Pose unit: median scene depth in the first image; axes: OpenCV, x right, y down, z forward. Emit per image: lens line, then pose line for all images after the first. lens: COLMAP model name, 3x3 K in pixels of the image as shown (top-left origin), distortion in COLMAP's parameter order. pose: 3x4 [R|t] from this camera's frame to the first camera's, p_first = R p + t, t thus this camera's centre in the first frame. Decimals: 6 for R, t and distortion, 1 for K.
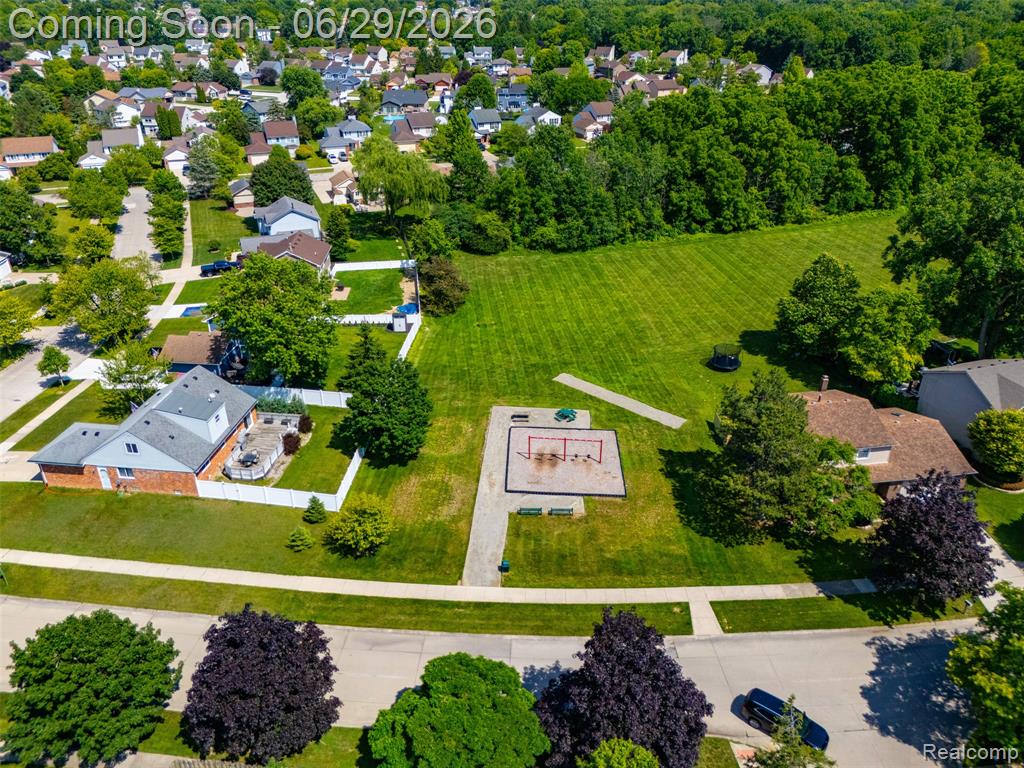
lens RADIAL K [[755.1, 0, 512.0], [0, 755.1, 384.0], [0, 0, 1]] dist [0.064014, -0.057334]
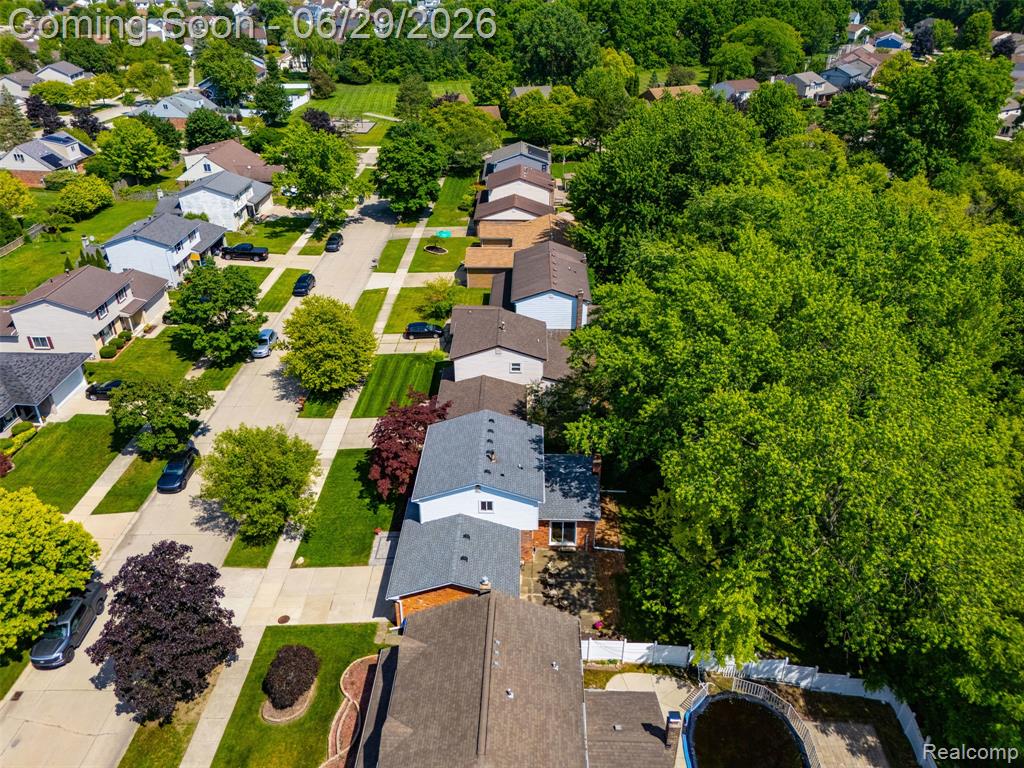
lens RADIAL K [[755.1, 0, 512.0], [0, 755.1, 384.0], [0, 0, 1]] dist [0.064014, -0.057334]
pose [[0.999845, 0.007036, -0.016168, 0.219582], [-0.006631, 0.999666, 0.024967, 0.295507], [0.016338, -0.024856, 0.999558, -0.487122]]
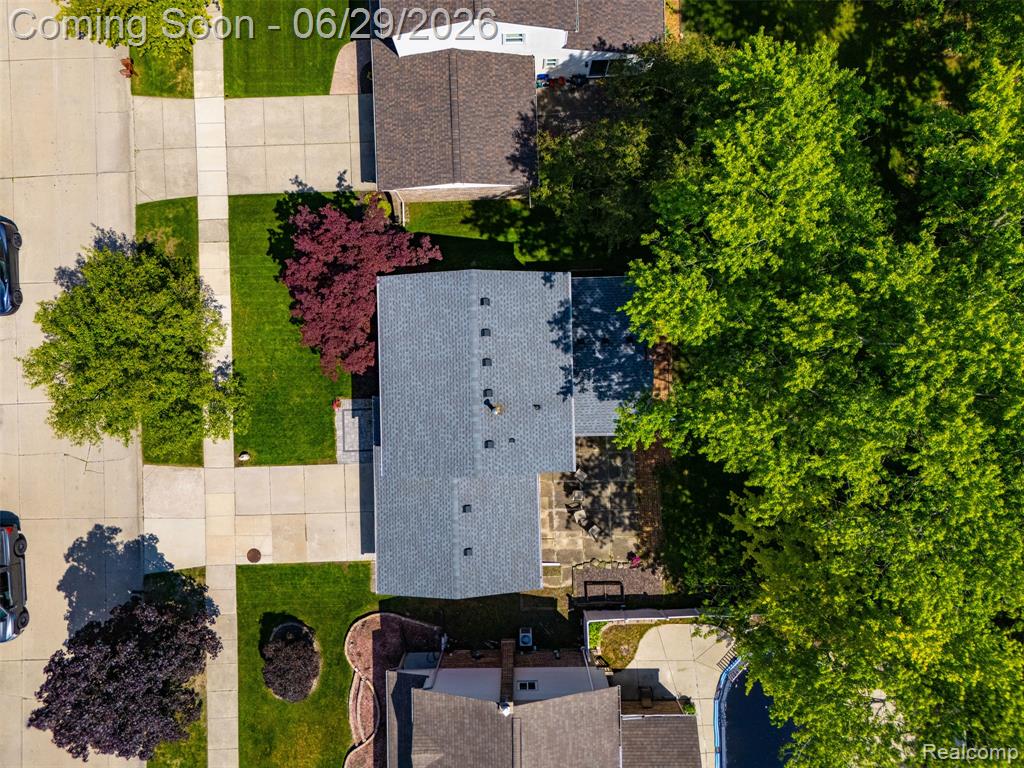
lens RADIAL K [[755.1, 0, 512.0], [0, 755.1, 384.0], [0, 0, 1]] dist [0.064014, -0.057334]
pose [[0.999484, -0.031823, -0.004291, 0.214163], [0.018935, 0.476162, 0.879153, 0.190050], [-0.025934, -0.878781, 0.476519, -0.319927]]
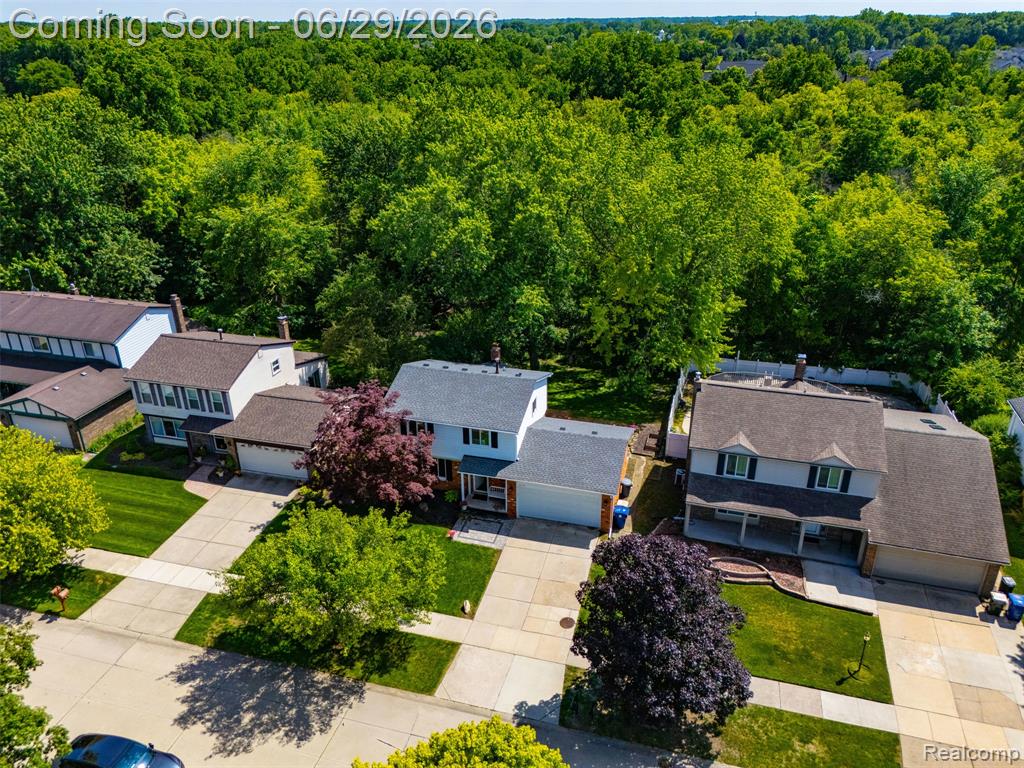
lens RADIAL K [[755.1, 0, 512.0], [0, 755.1, 384.0], [0, 0, 1]] dist [0.064014, -0.057334]
pose [[0.265872, -0.416204, 0.869532, 0.016956], [0.465854, 0.845155, 0.262094, 0.272044], [-0.843974, 0.335392, 0.418593, -0.348018]]
